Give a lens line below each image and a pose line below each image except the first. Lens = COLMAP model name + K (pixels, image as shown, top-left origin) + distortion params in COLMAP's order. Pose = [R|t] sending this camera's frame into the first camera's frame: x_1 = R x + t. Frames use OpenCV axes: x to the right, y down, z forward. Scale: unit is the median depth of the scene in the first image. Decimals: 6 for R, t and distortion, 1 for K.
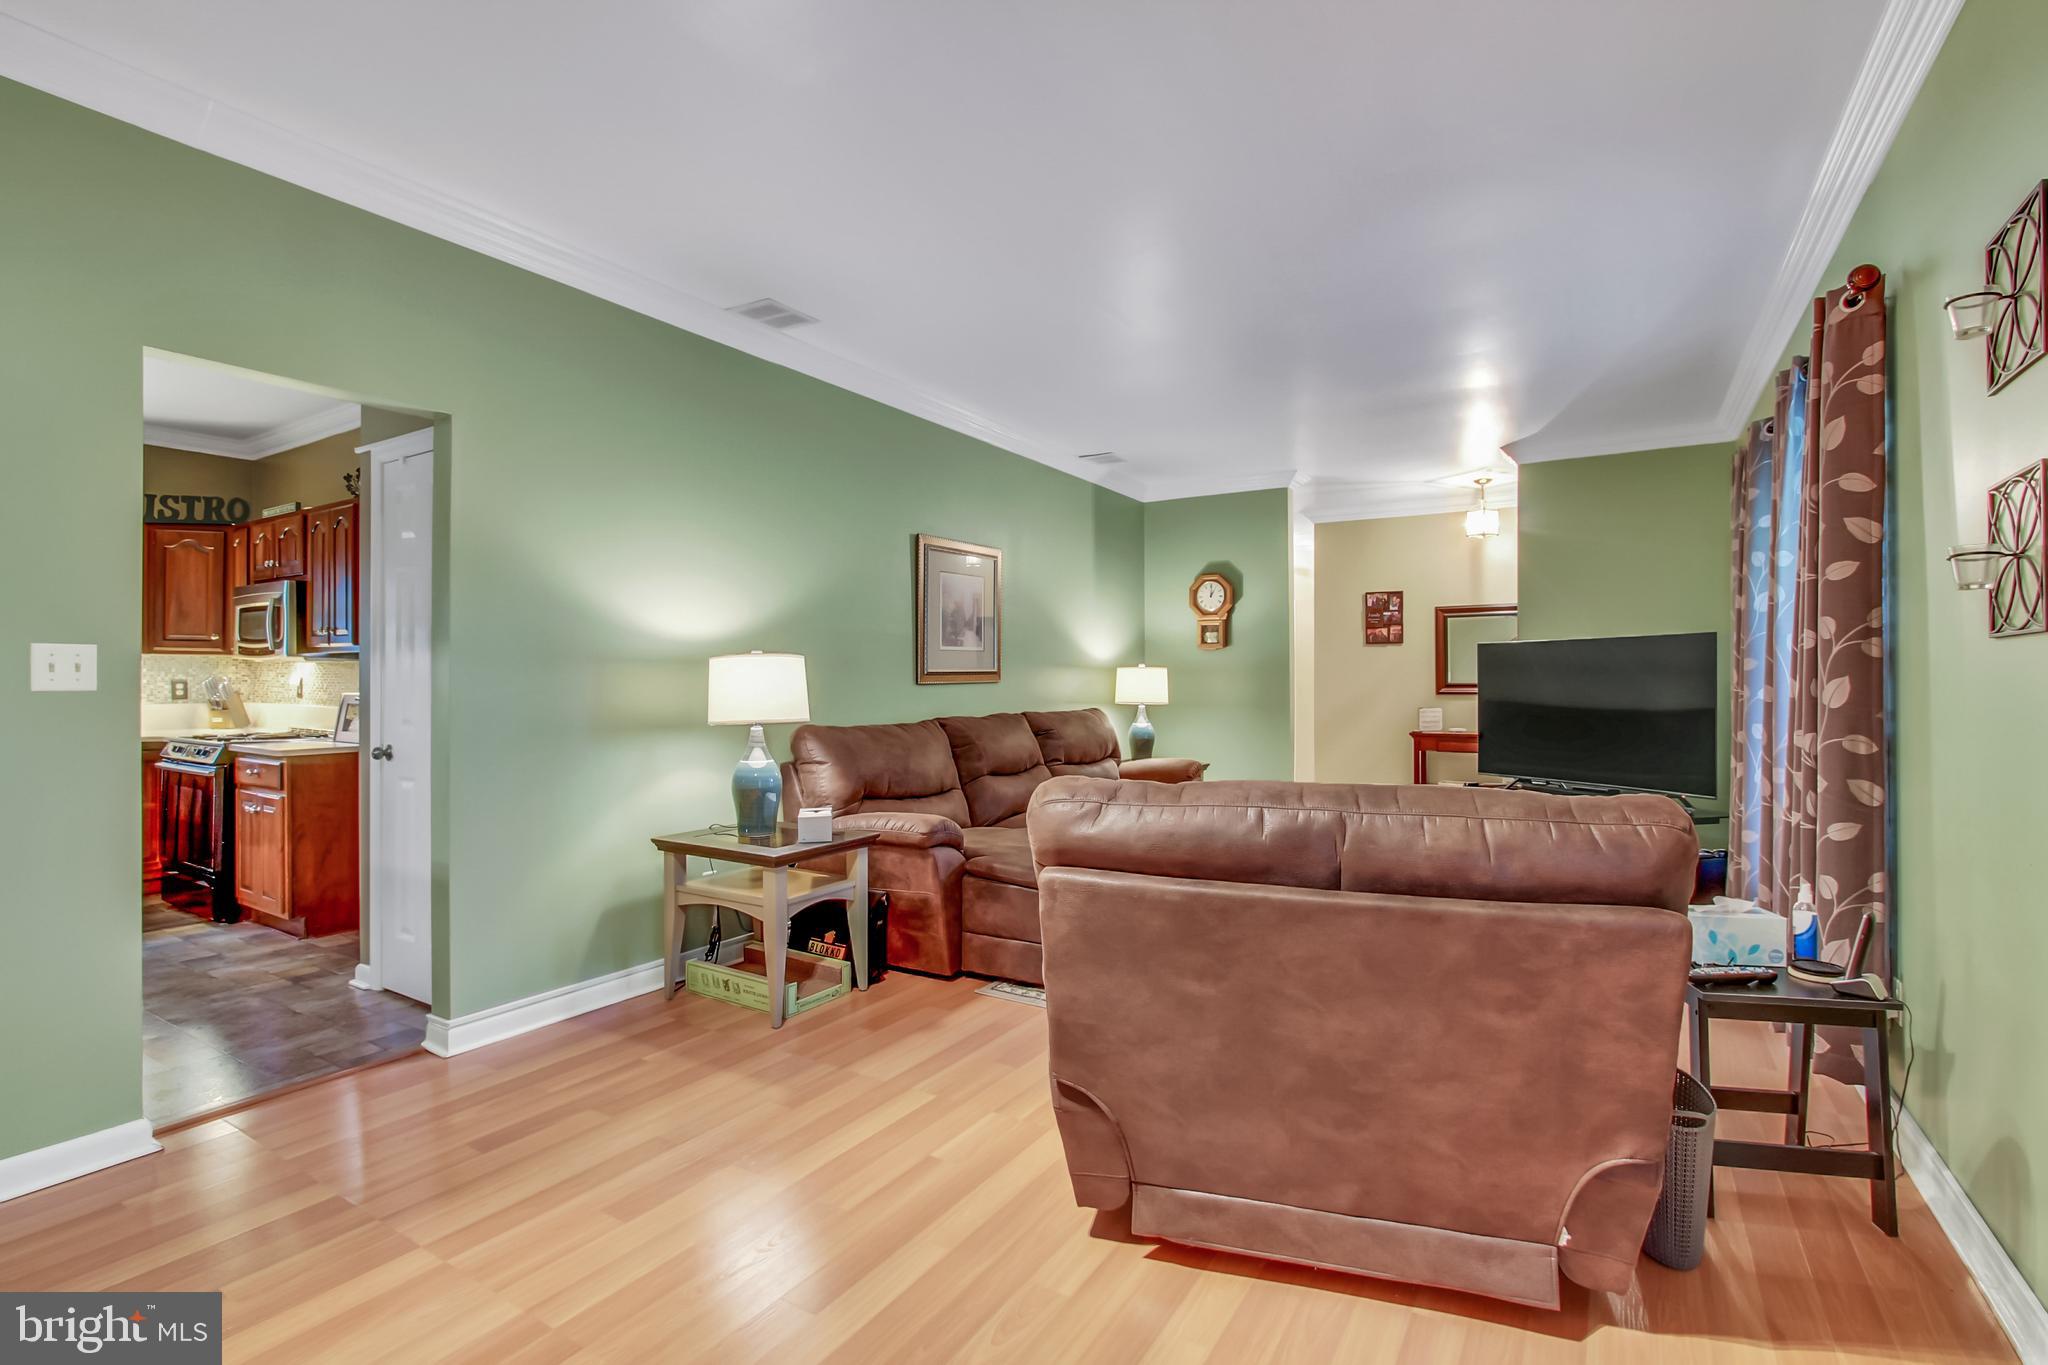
lens RADIAL K [[954.4, 0, 1034.0], [0, 954.4, 677.0], [0, 0, 1]] dist [-0.015640, 0.001358]
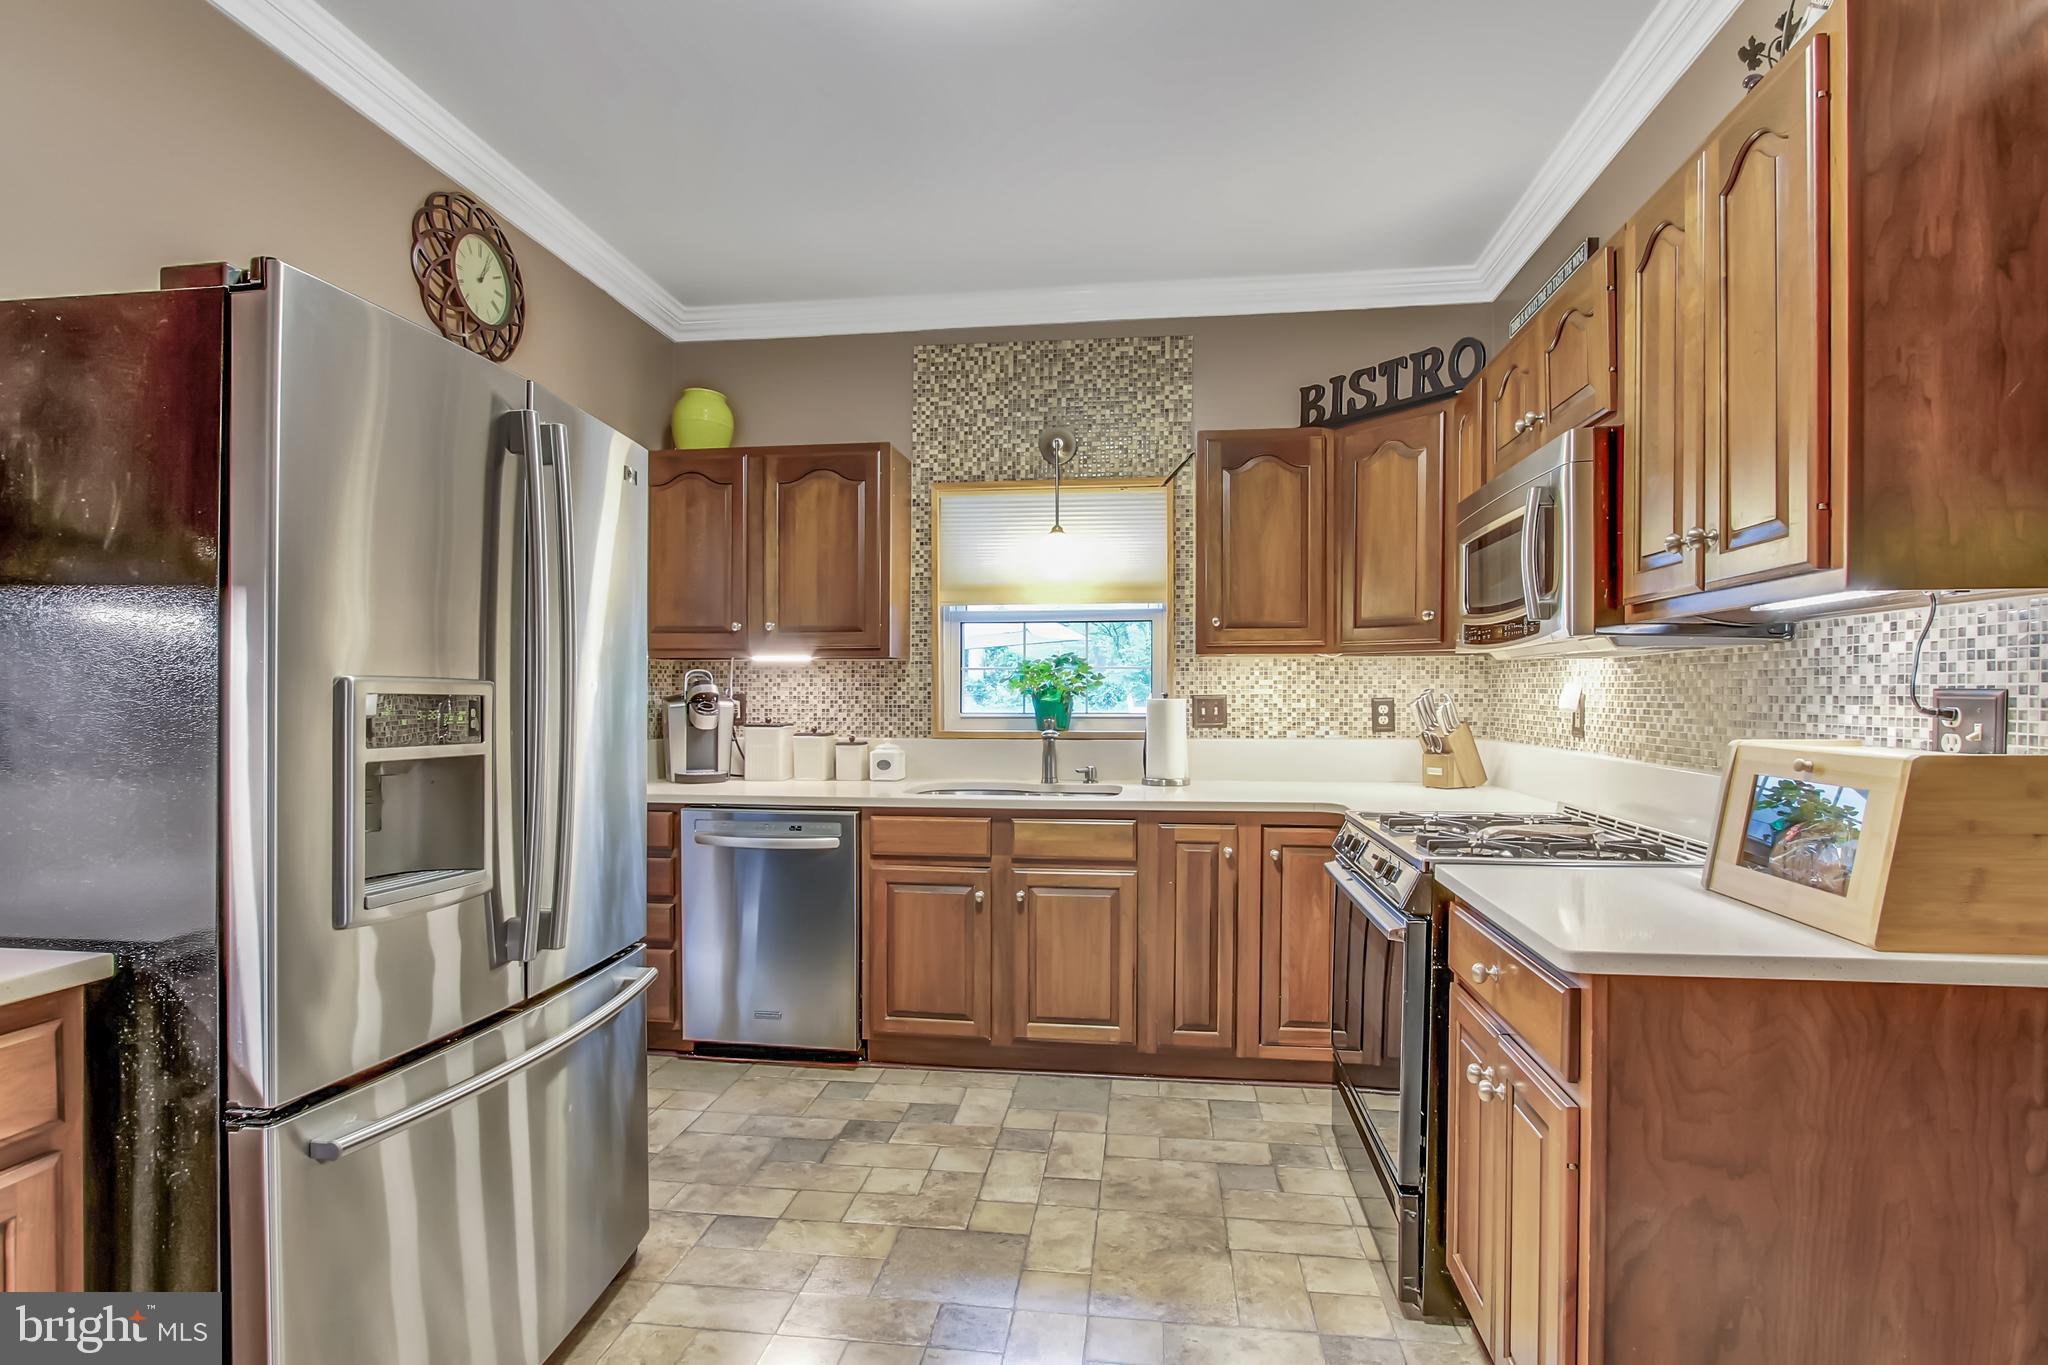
lens RADIAL K [[954.4, 0, 1026.5], [0, 954.4, 698.5], [0, 0, 1]] dist [-0.015640, 0.001358]
pose [[0.411761, 0.004002, -0.911283, -0.483664], [-0.002605, 0.999991, 0.003215, 0.001989], [0.911288, 0.001050, 0.411768, 0.585333]]
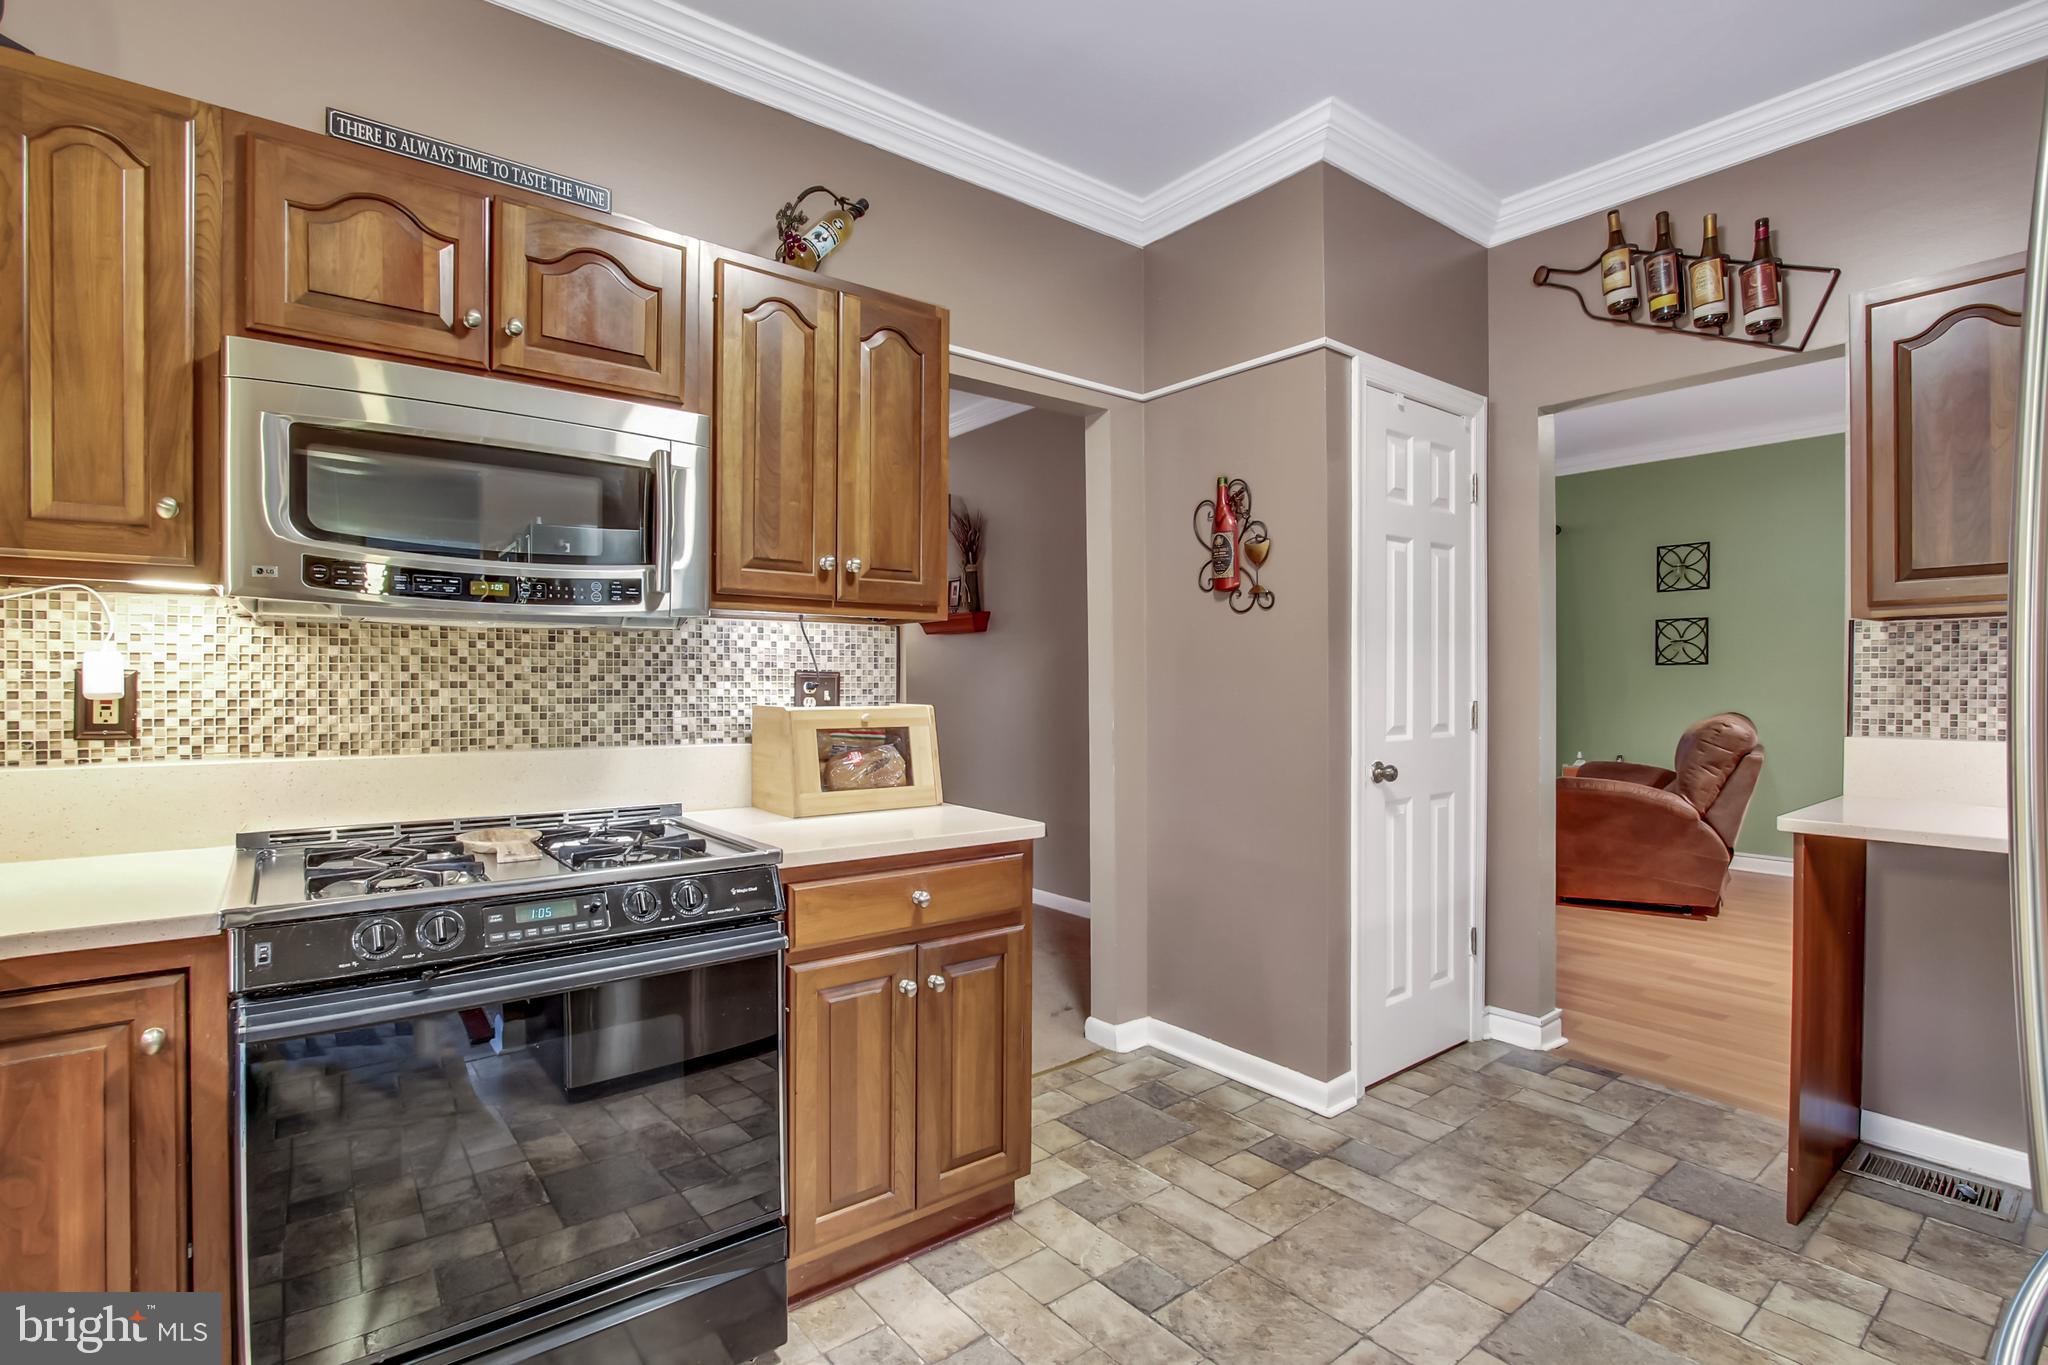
lens RADIAL K [[954.4, 0, 1031.2], [0, 954.4, 691.7], [0, 0, 1]] dist [-0.015640, 0.001358]
pose [[0.333207, -0.007885, 0.942821, -0.992621], [0.001708, 0.999968, 0.007759, 0.005649], [-0.942852, -0.000975, 0.333210, 0.670006]]
